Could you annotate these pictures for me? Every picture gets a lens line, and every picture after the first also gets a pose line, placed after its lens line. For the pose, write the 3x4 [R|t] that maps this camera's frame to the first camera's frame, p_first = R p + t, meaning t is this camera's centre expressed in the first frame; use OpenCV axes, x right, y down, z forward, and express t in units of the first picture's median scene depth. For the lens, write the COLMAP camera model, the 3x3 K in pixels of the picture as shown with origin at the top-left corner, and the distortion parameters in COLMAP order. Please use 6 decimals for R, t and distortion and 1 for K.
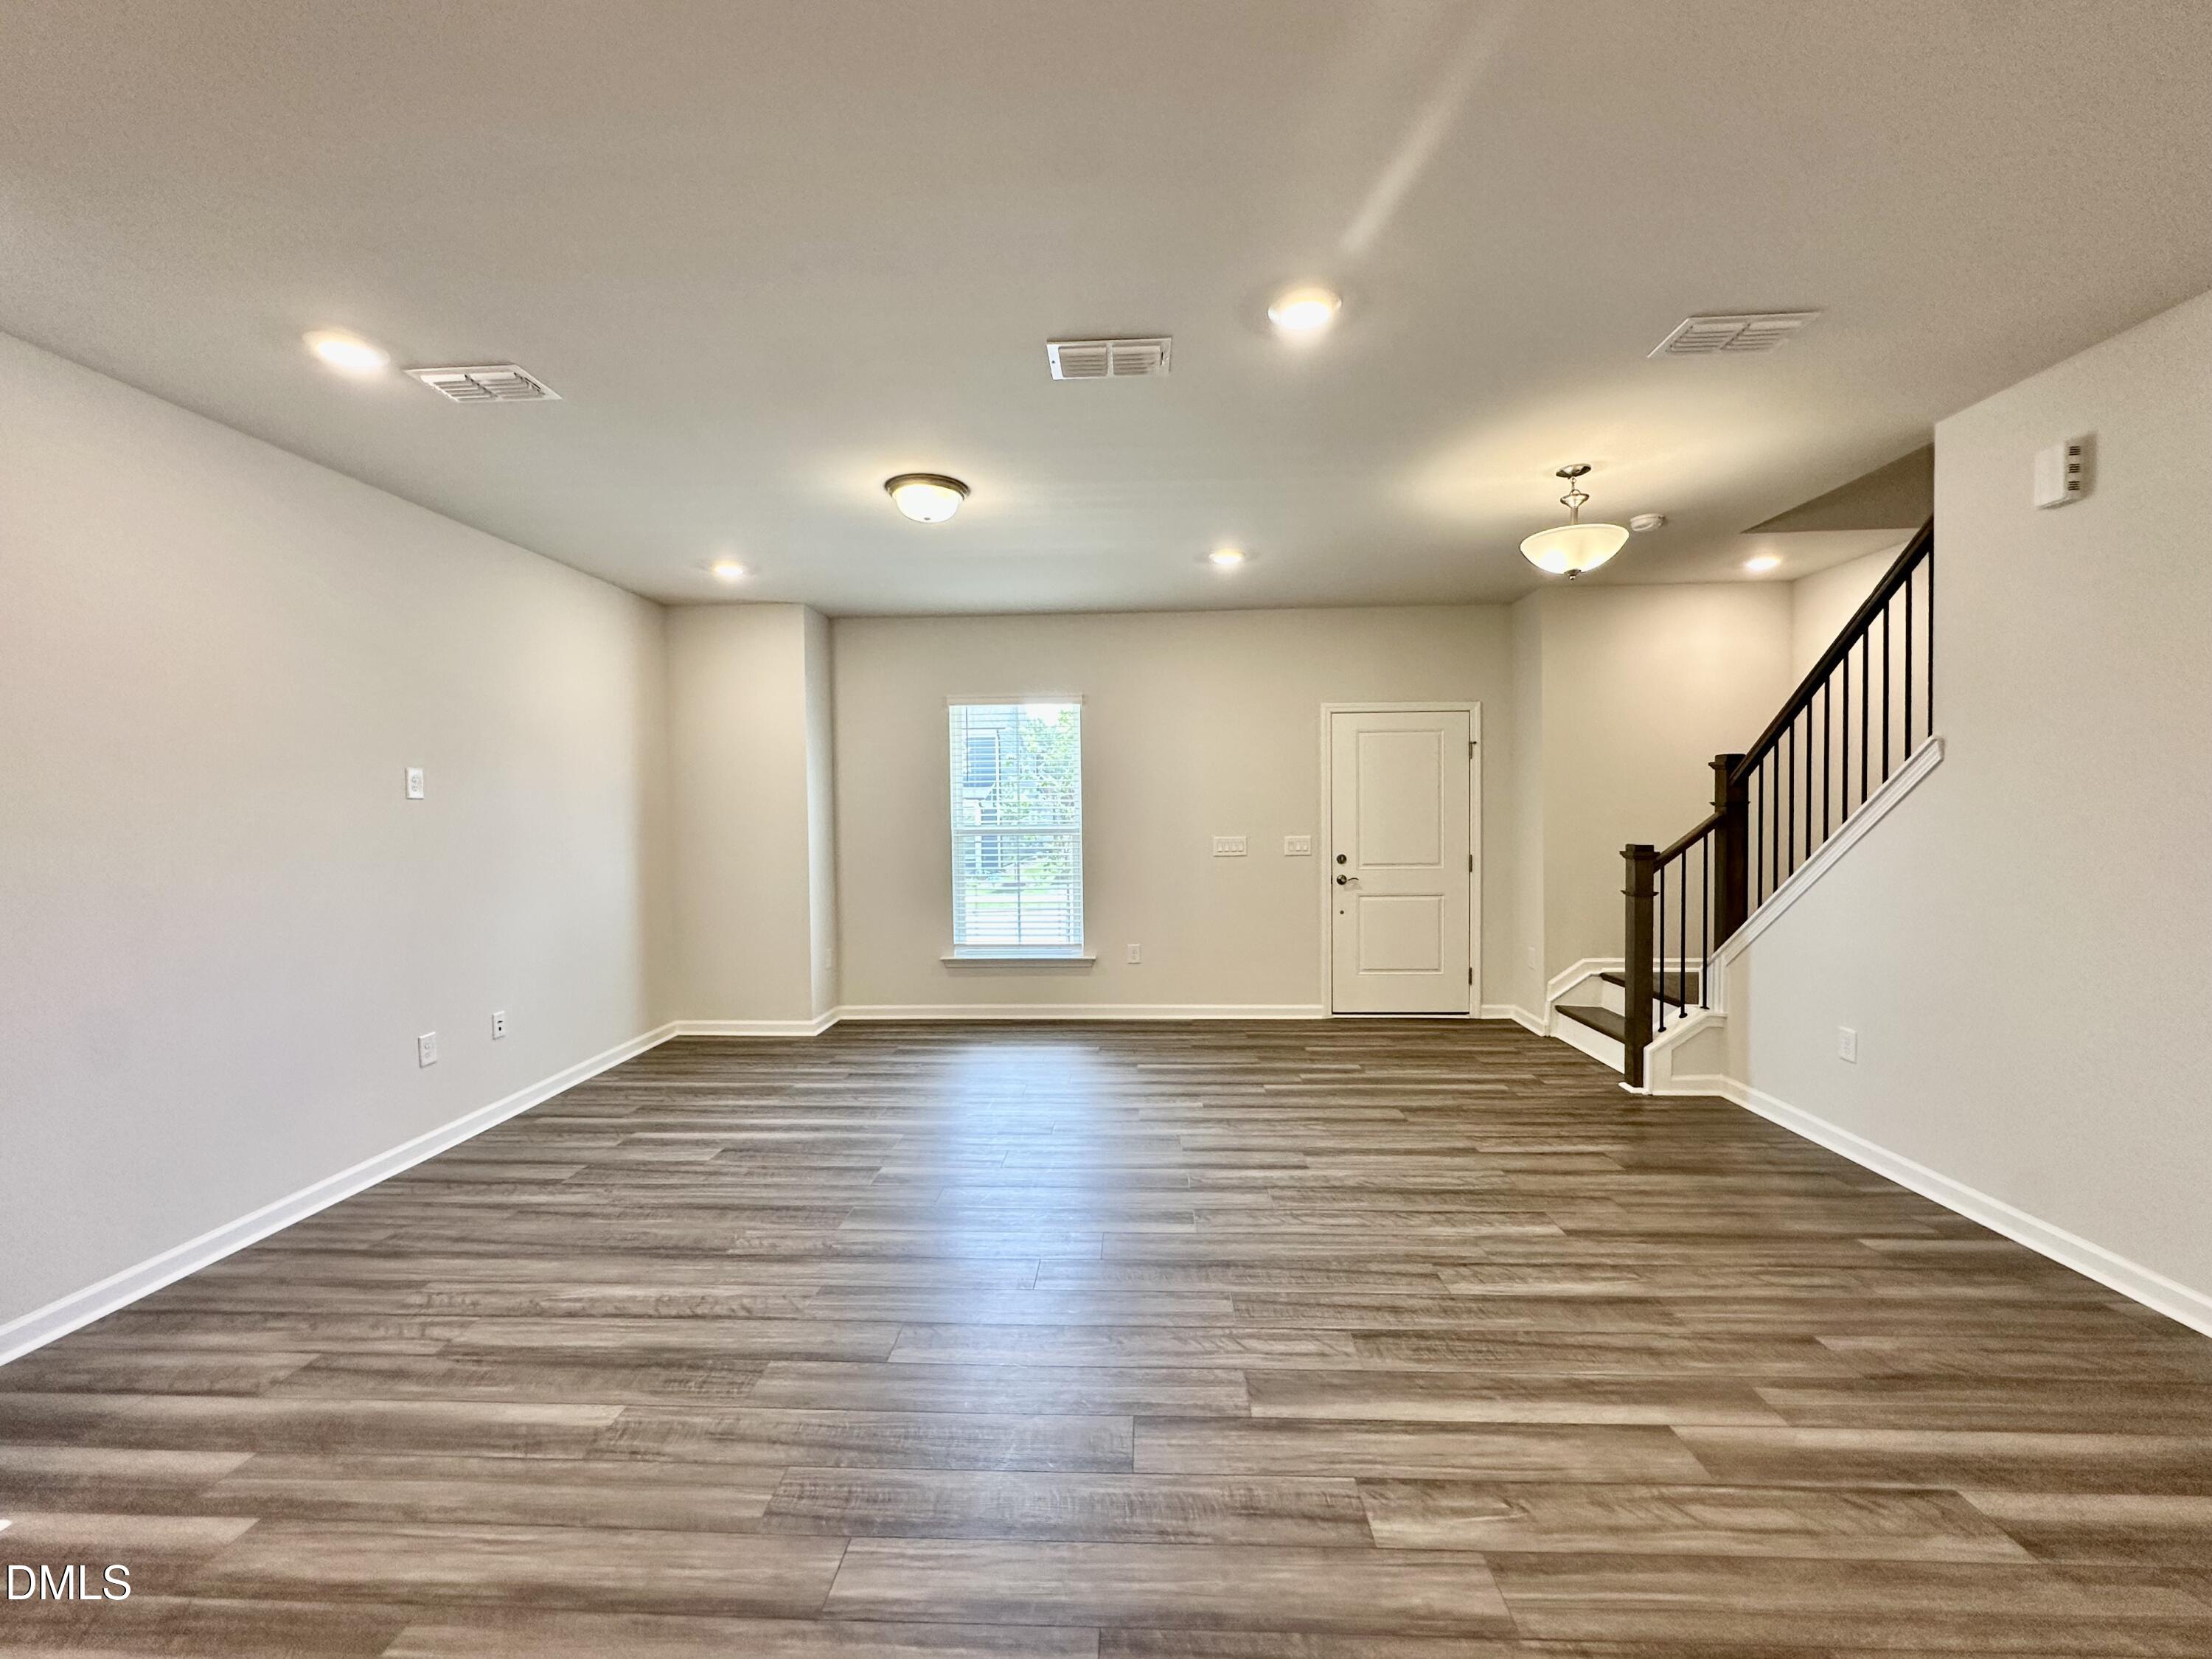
lens RADIAL K [[884.8, 0, 1102.6], [0, 884.8, 832.7], [0, 0, 1]] dist [-0.004245, 0.000217]
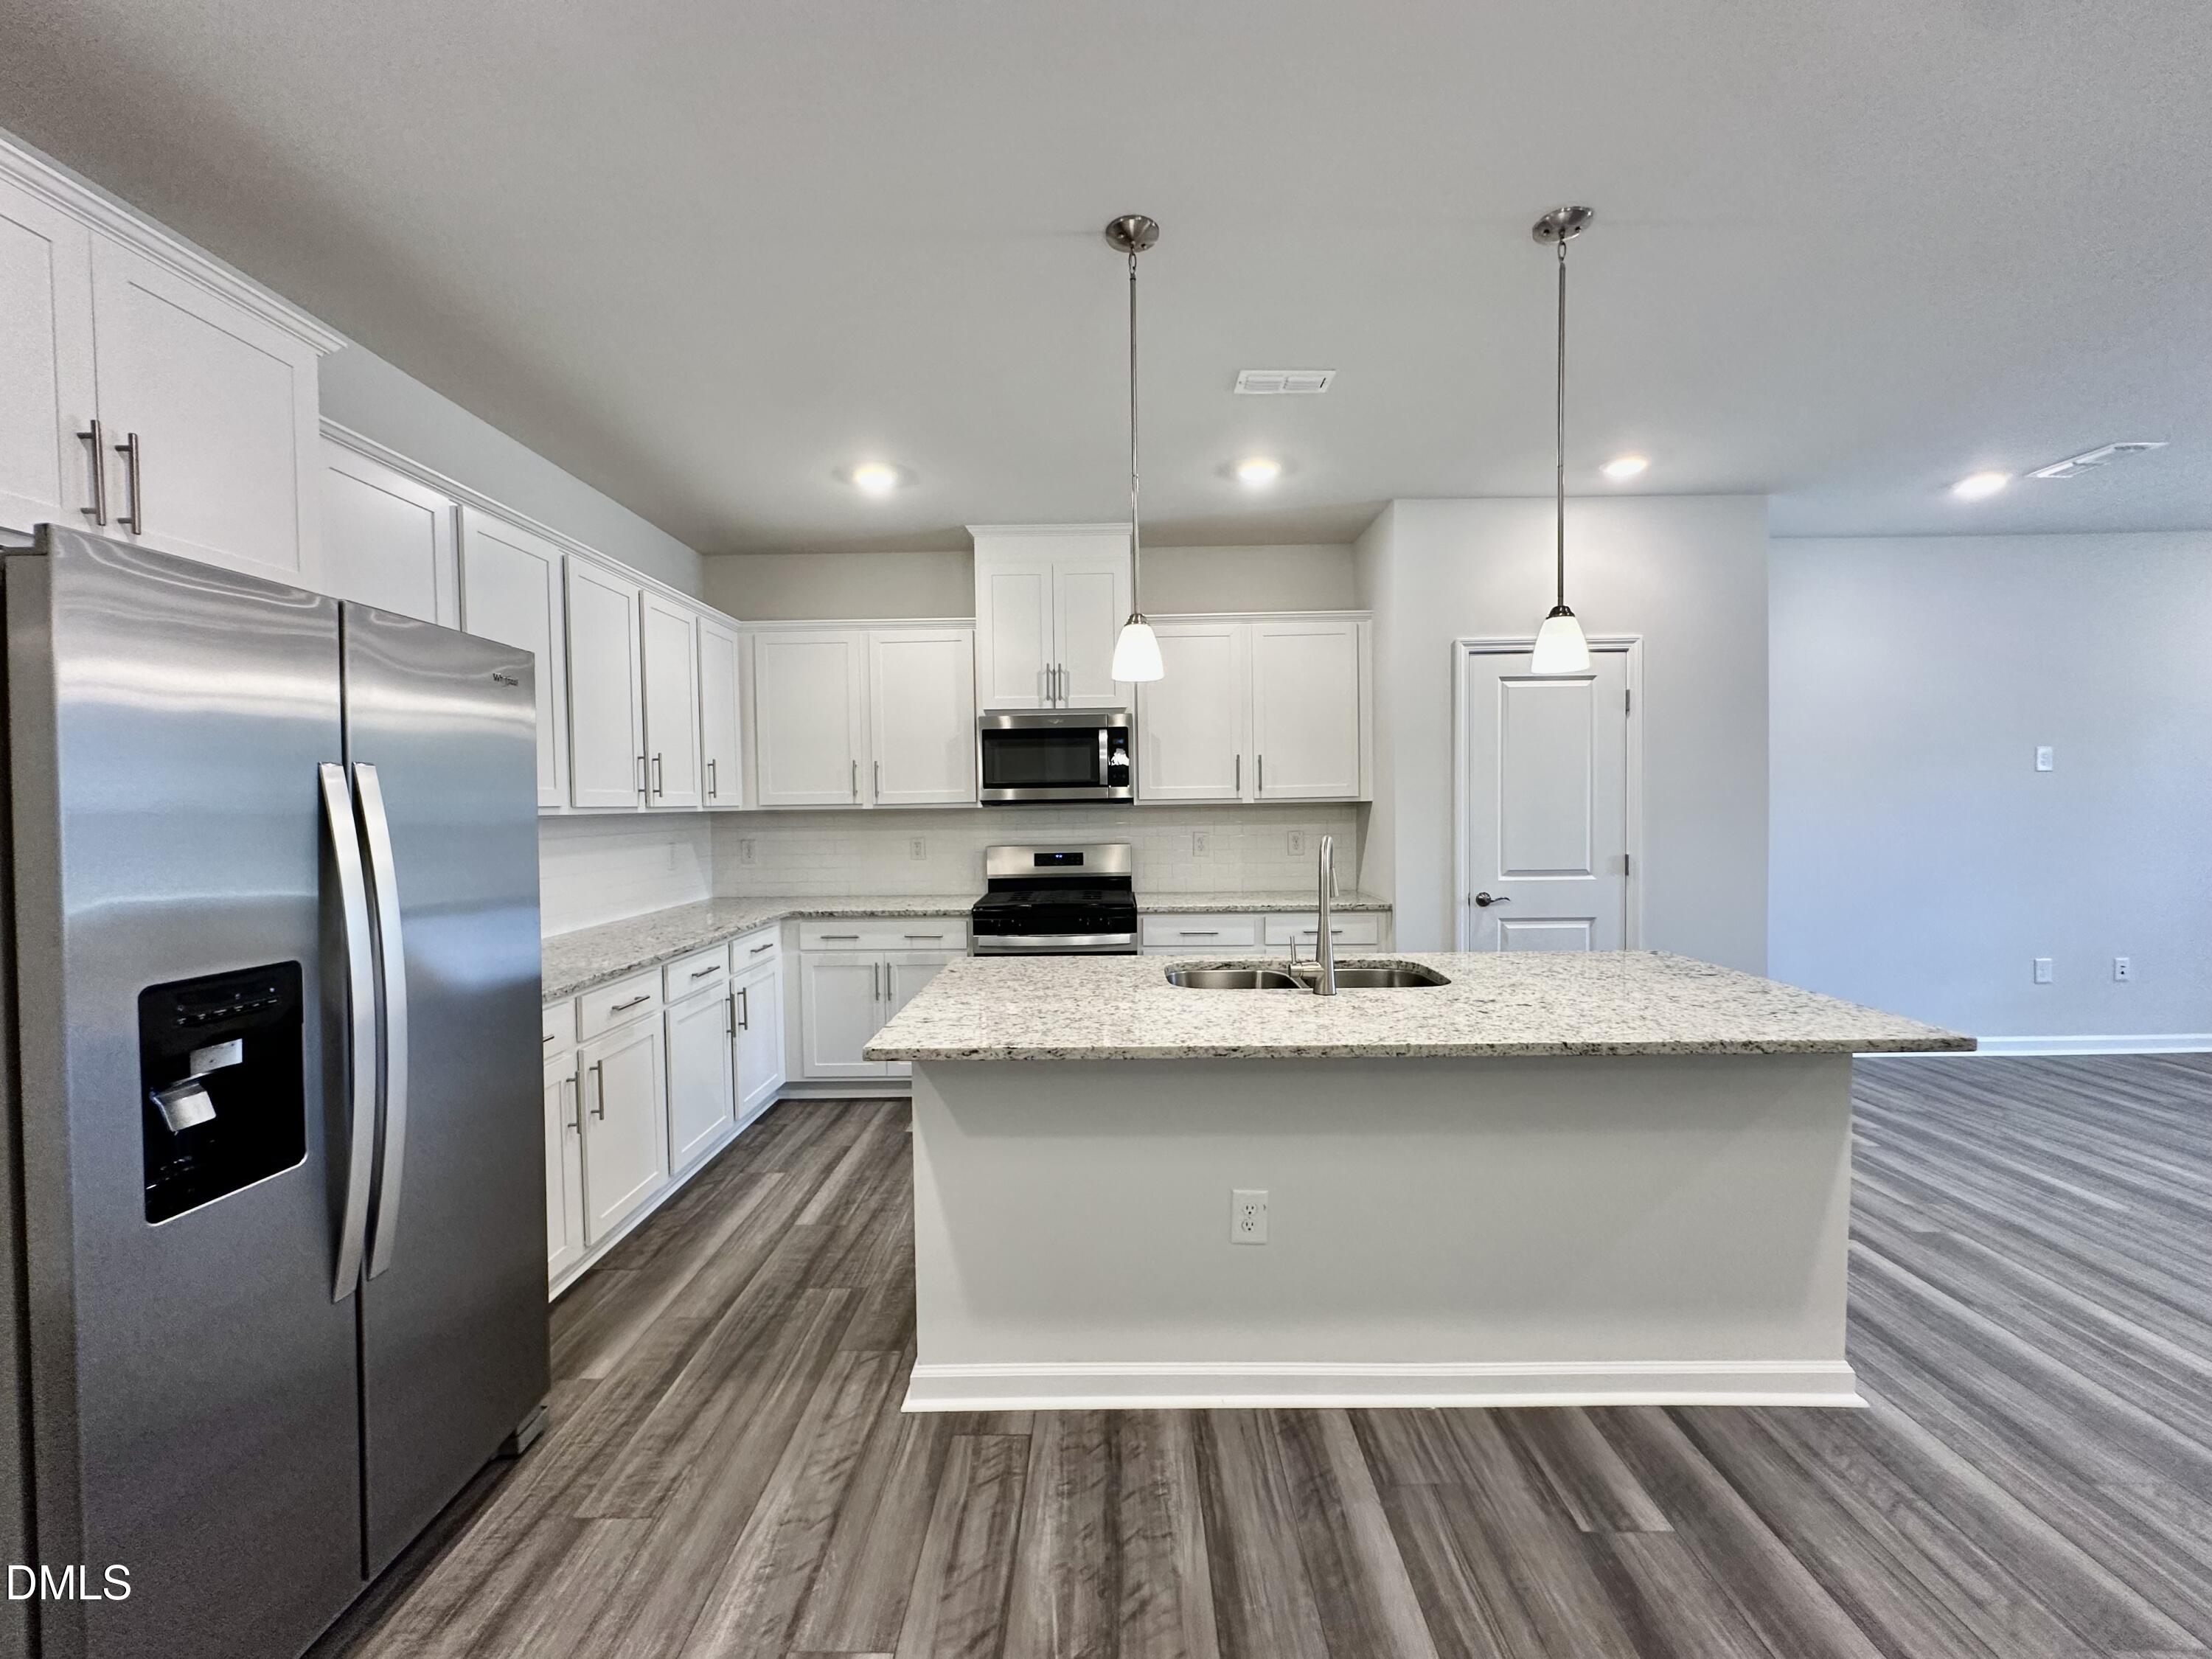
lens RADIAL K [[884.8, 0, 1102.6], [0, 884.8, 832.7], [0, 0, 1]] dist [-0.004245, 0.000217]
pose [[0.034558, 0.046946, -0.998299, 0.489583], [-0.011865, 0.998845, 0.046561, 0.007991], [0.999332, 0.010236, 0.035075, -0.436570]]
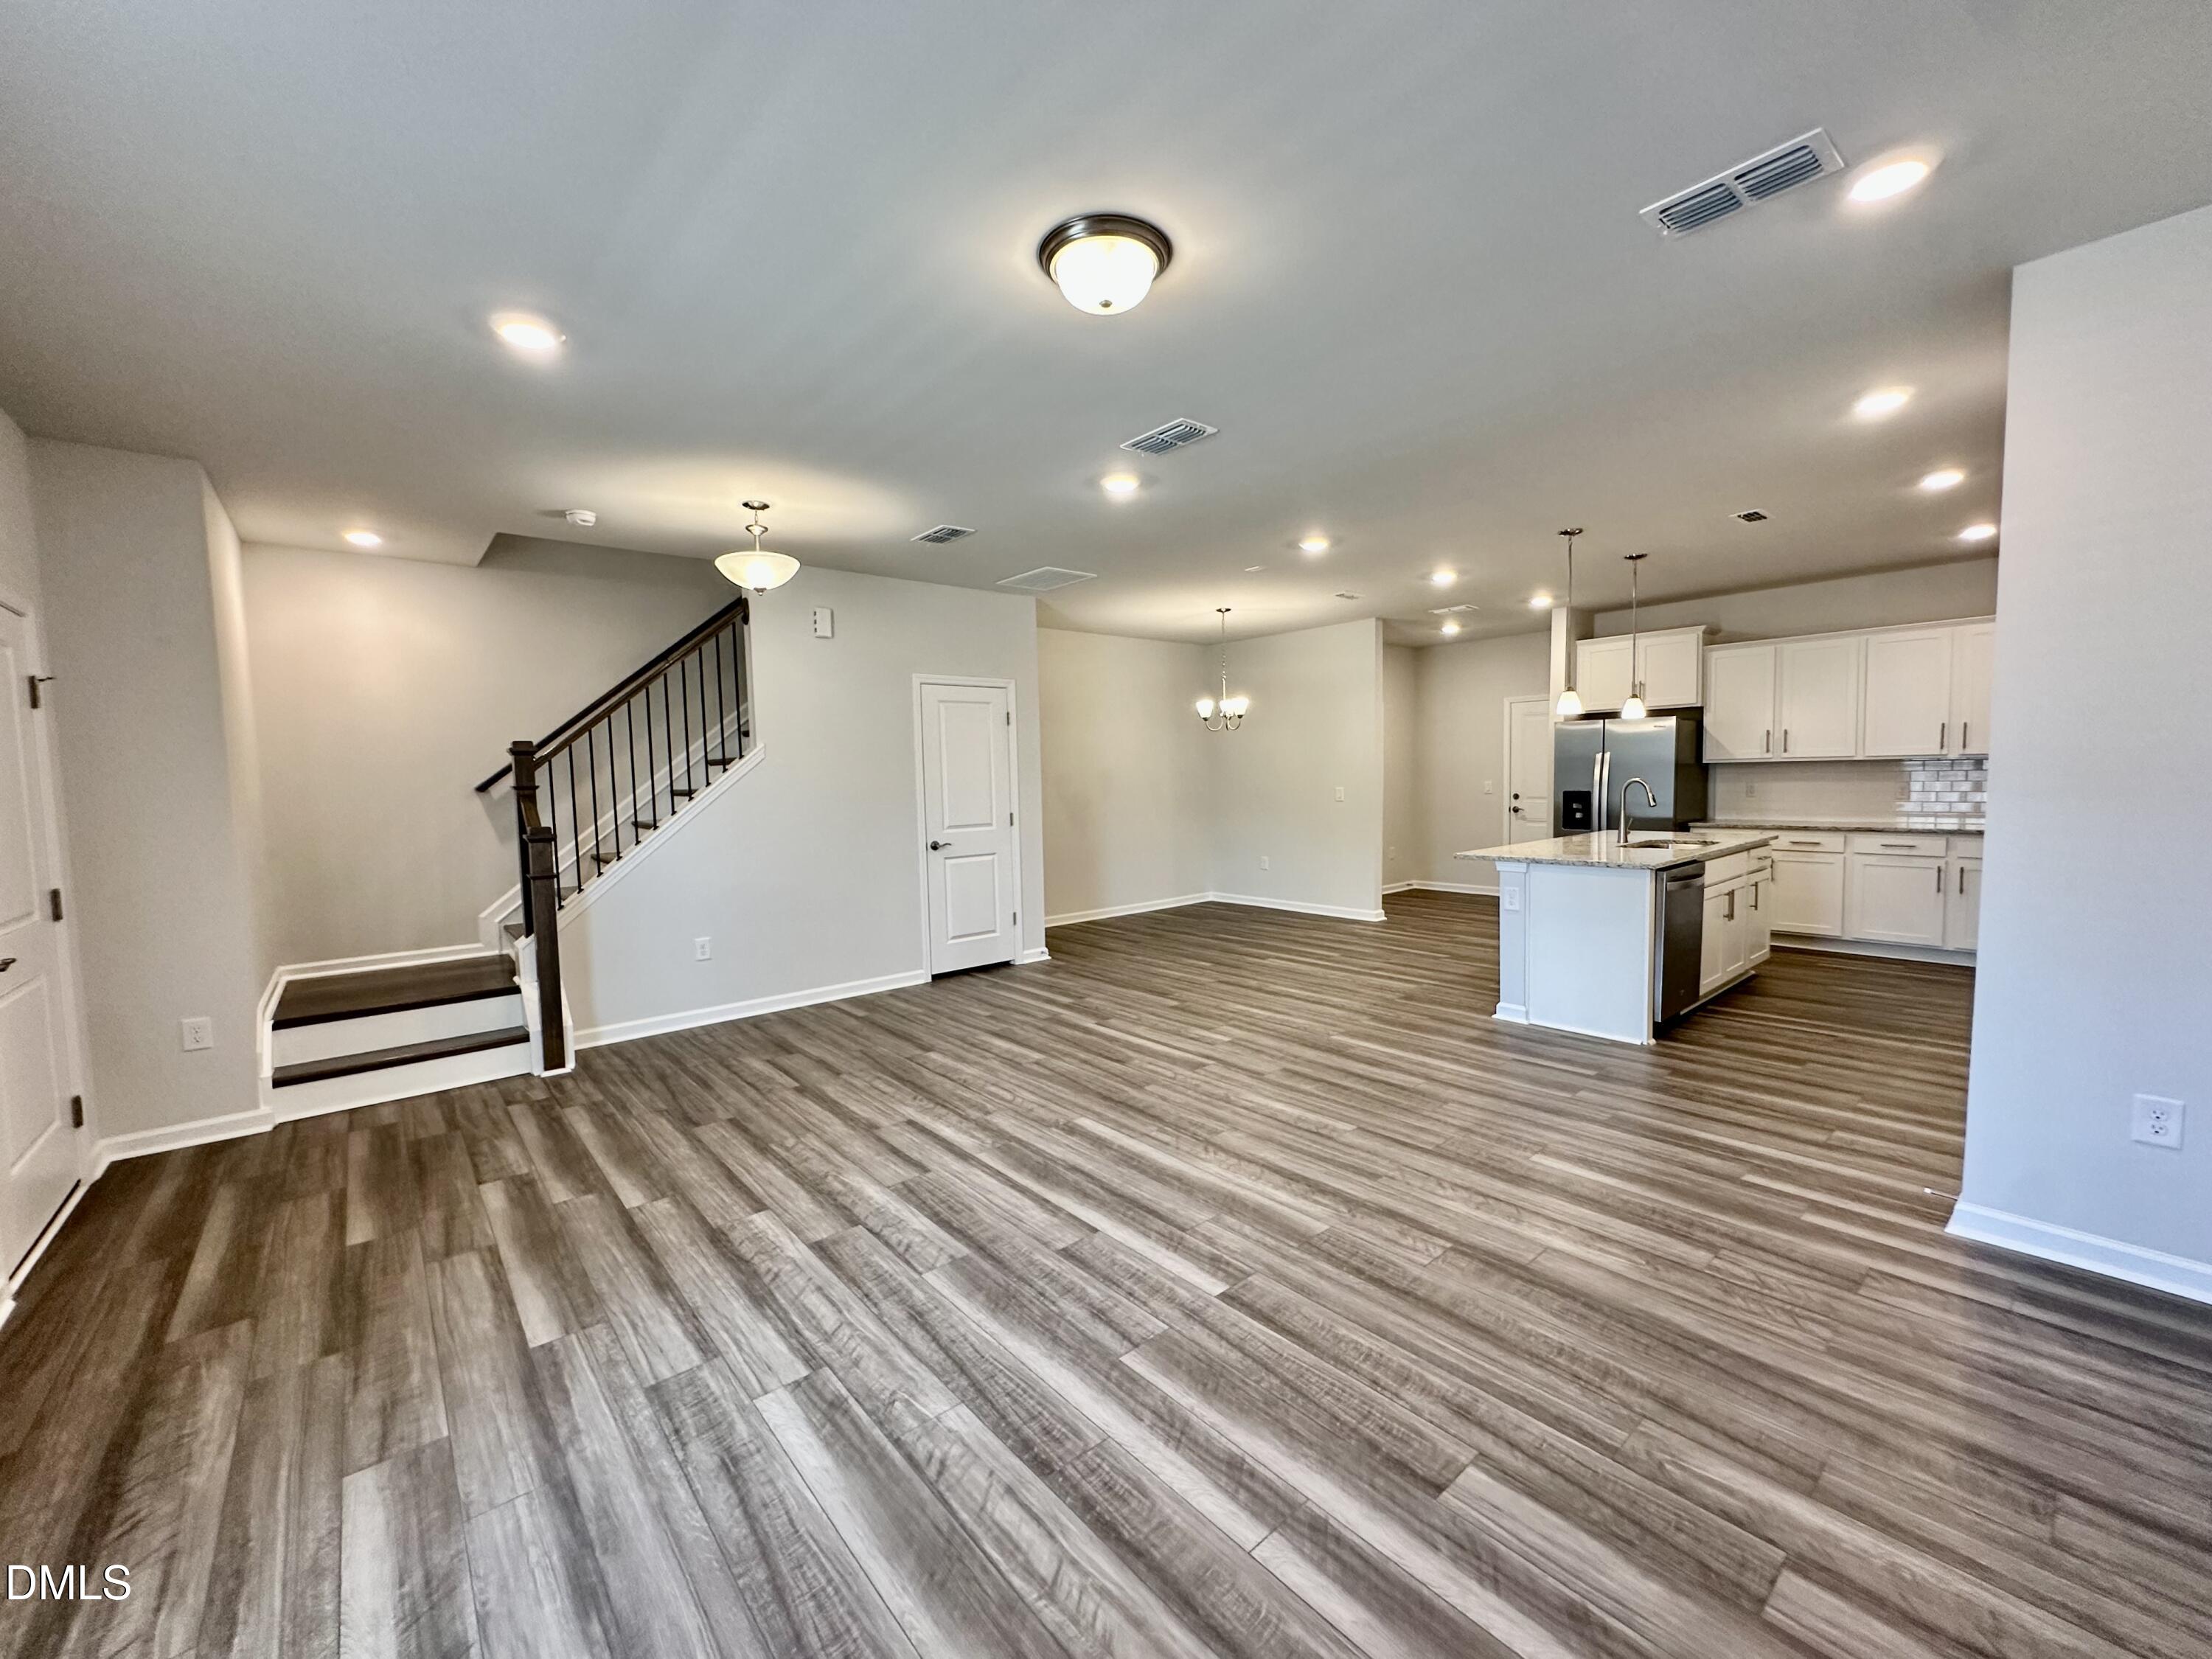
lens RADIAL K [[884.8, 0, 1102.6], [0, 884.8, 832.7], [0, 0, 1]] dist [-0.004245, 0.000217]
pose [[-0.682650, -0.019446, 0.730486, -0.725871], [0.050814, 0.995963, 0.073999, -0.029464], [-0.728976, 0.087634, -0.678906, 1.601087]]
